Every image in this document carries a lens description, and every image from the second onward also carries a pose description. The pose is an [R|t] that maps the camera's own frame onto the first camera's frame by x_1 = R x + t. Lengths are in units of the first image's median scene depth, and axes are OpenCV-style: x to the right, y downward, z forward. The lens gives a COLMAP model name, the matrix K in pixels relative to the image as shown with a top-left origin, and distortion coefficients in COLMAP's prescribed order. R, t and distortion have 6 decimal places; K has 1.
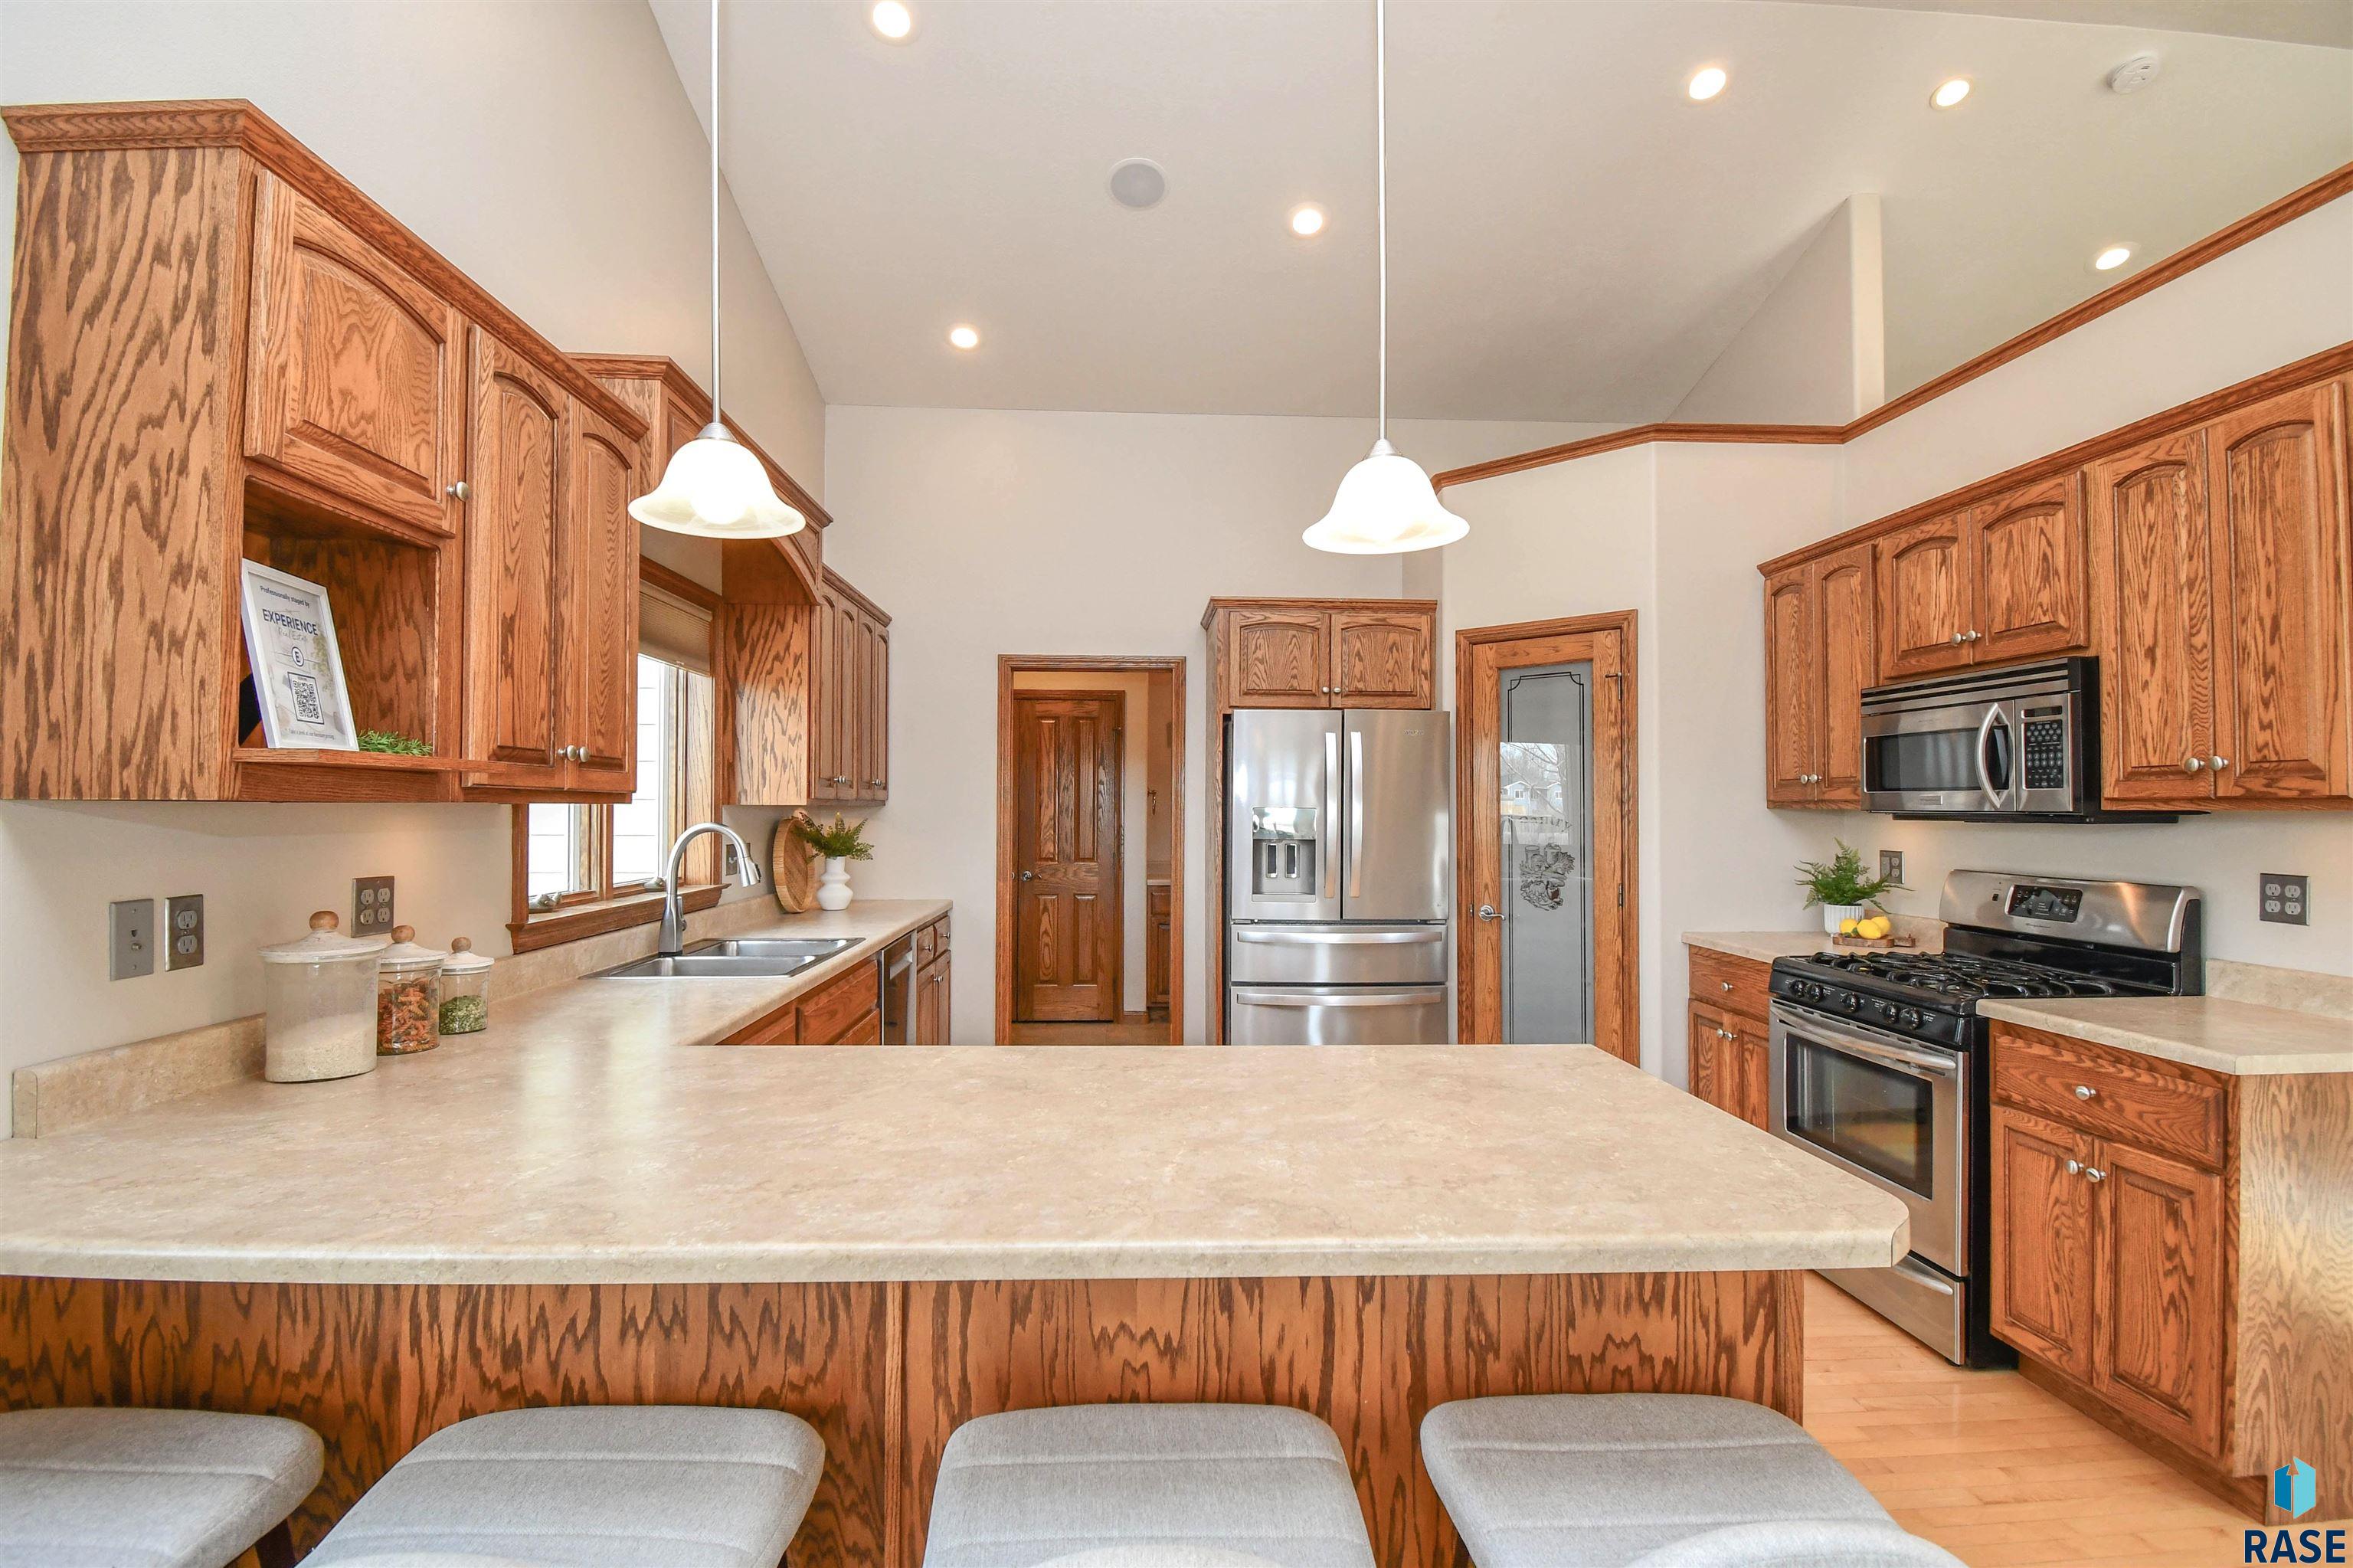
lens RADIAL K [[1054.1, 0, 1170.1], [0, 1054.1, 784.9], [0, 0, 1]] dist [0.018203, -0.024080]
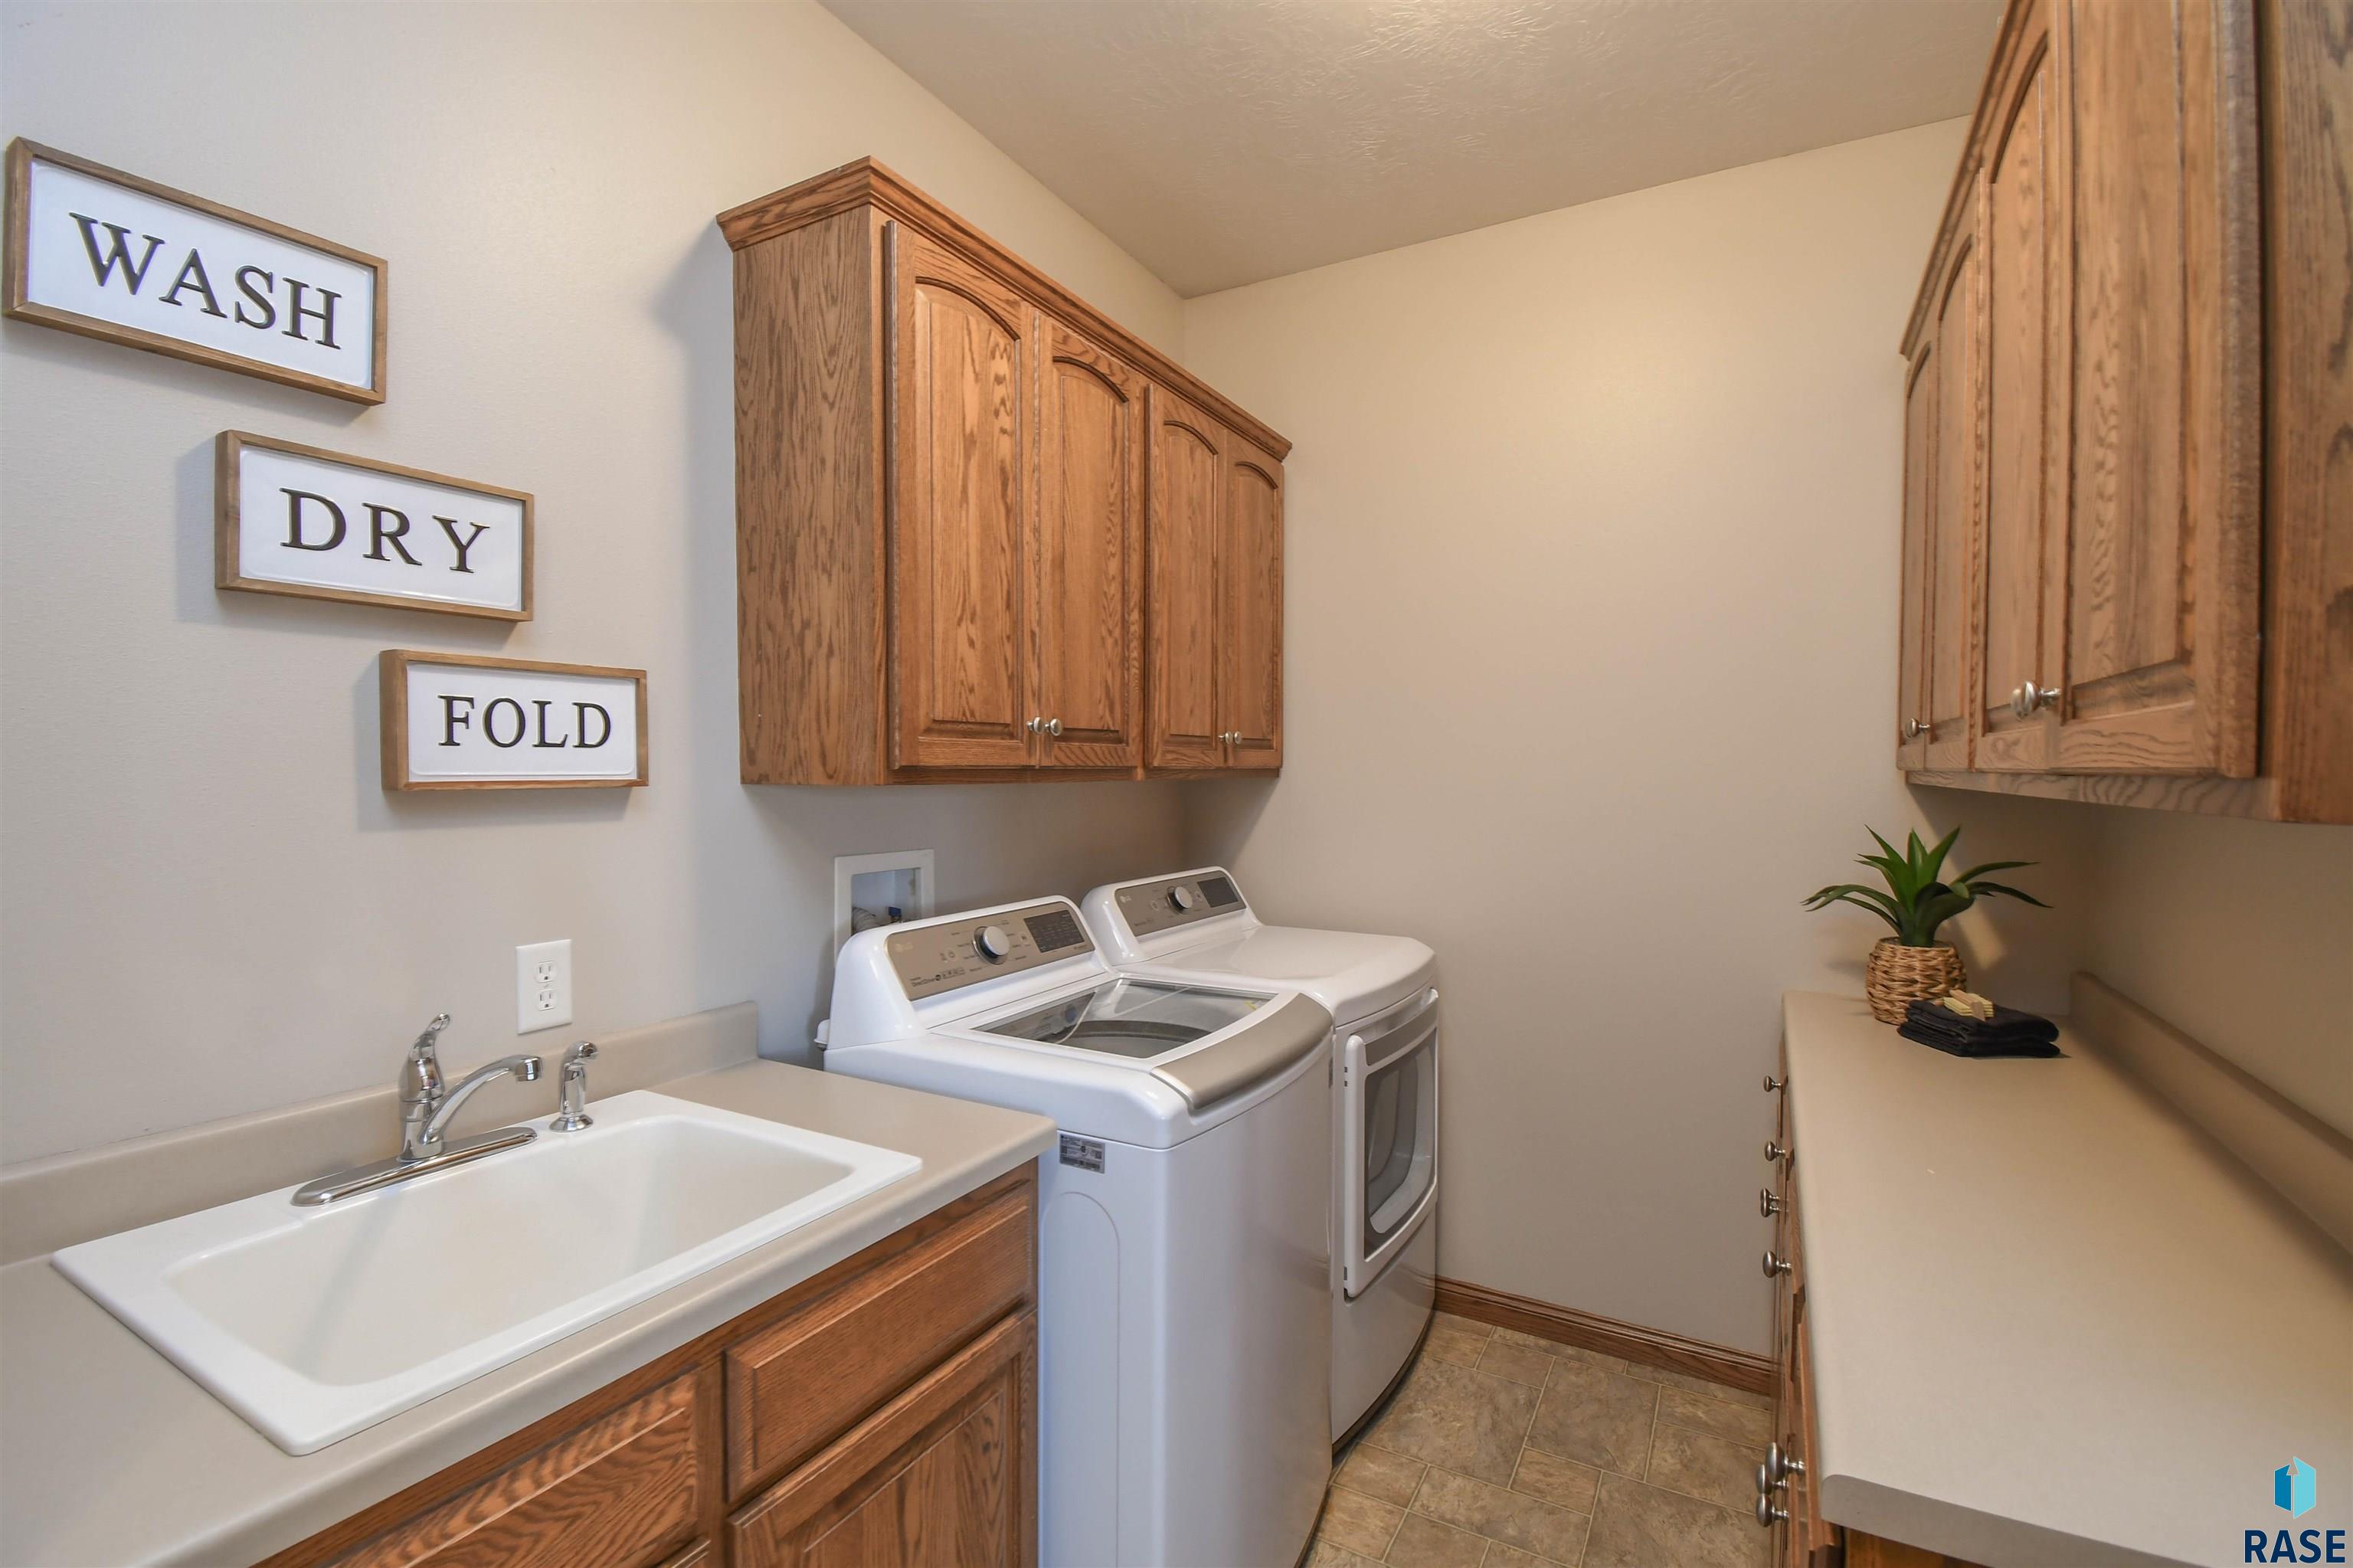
lens RADIAL K [[1054.1, 0, 1170.1], [0, 1054.1, 784.9], [0, 0, 1]] dist [0.018203, -0.024080]
pose [[0.836026, -0.005210, -0.548665, -0.003425], [0.011989, 0.999890, 0.008773, 0.007541], [0.548559, -0.013912, 0.835996, 0.206695]]
